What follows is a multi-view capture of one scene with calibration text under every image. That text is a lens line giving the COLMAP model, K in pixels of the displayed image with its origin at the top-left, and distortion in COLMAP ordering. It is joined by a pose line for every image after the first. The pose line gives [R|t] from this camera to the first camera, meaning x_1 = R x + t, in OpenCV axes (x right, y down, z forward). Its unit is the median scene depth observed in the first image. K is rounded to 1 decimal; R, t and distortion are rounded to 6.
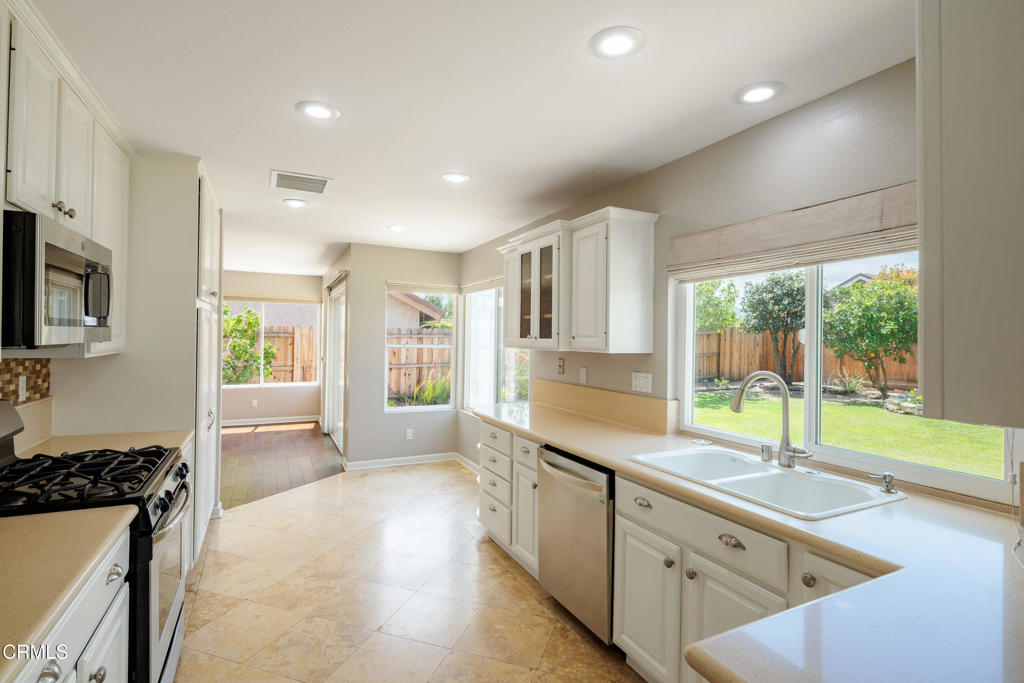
lens RADIAL K [[506.5, 0, 507.3], [0, 506.5, 338.2], [0, 0, 1]] dist [-0.001166, -0.000032]
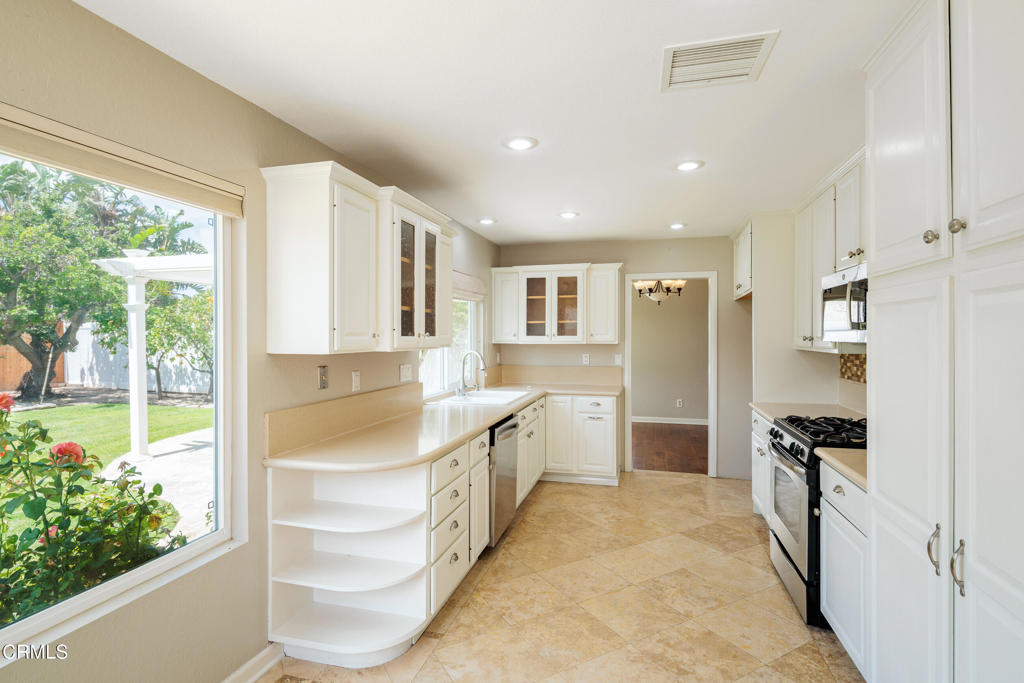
lens RADIAL K [[506.5, 0, 507.6], [0, 506.5, 334.8], [0, 0, 1]] dist [-0.001166, -0.000032]
pose [[-0.754690, -0.012052, 0.655971, -0.676585], [-0.003375, 0.999889, 0.014488, -0.016192], [-0.656073, 0.008720, -0.754647, 1.745640]]
